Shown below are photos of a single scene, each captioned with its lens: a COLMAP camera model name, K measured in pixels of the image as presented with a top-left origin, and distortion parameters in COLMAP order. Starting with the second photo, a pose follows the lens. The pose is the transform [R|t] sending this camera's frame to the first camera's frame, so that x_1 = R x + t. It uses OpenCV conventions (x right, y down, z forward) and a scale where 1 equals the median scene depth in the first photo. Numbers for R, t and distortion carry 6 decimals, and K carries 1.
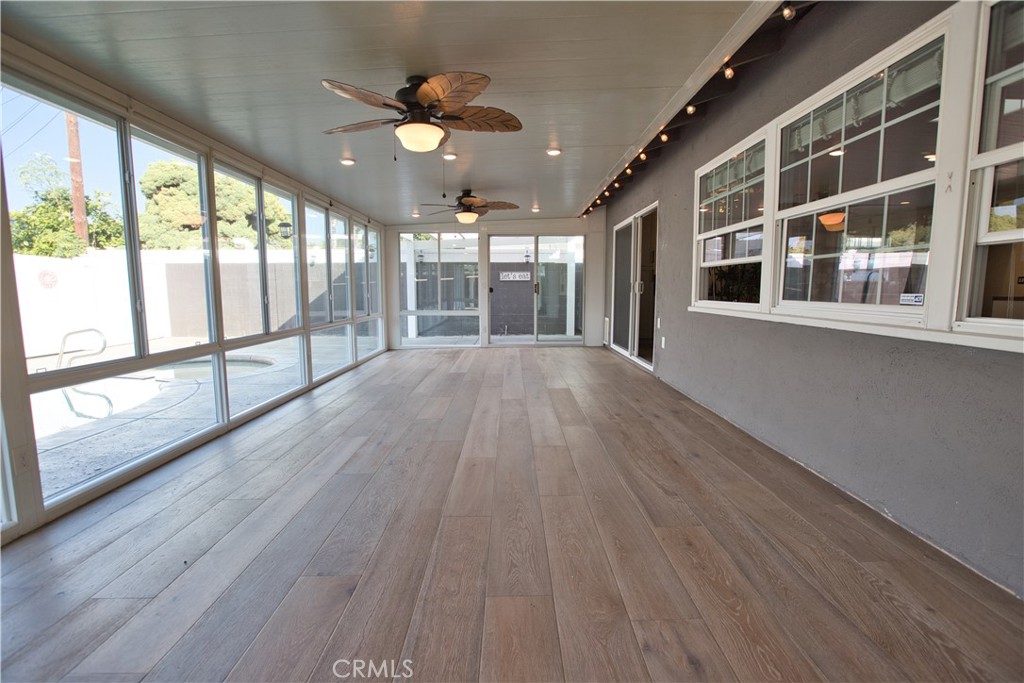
lens RADIAL K [[467.8, 0, 513.6], [0, 467.8, 343.4], [0, 0, 1]] dist [-0.028312, 0.006986]
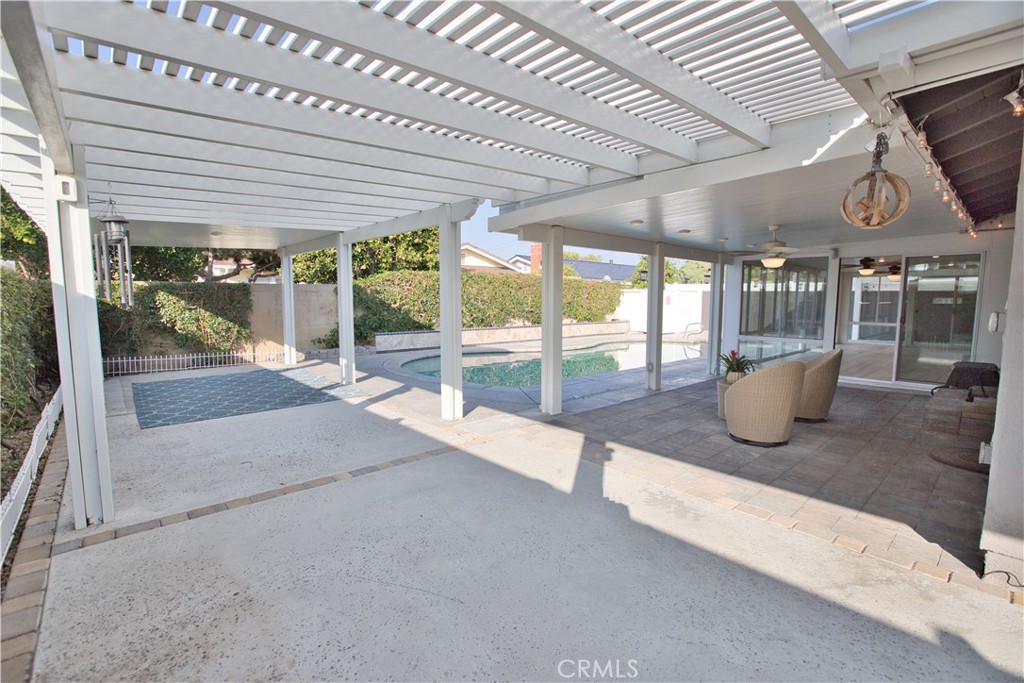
lens RADIAL K [[467.8, 0, 516.4], [0, 467.8, 344.5], [0, 0, 1]] dist [-0.028312, 0.006986]
pose [[0.665374, 0.070556, -0.743168, 0.190528], [-0.077847, 0.996654, 0.024923, 0.059883], [0.742440, 0.041271, 0.668640, -0.927842]]
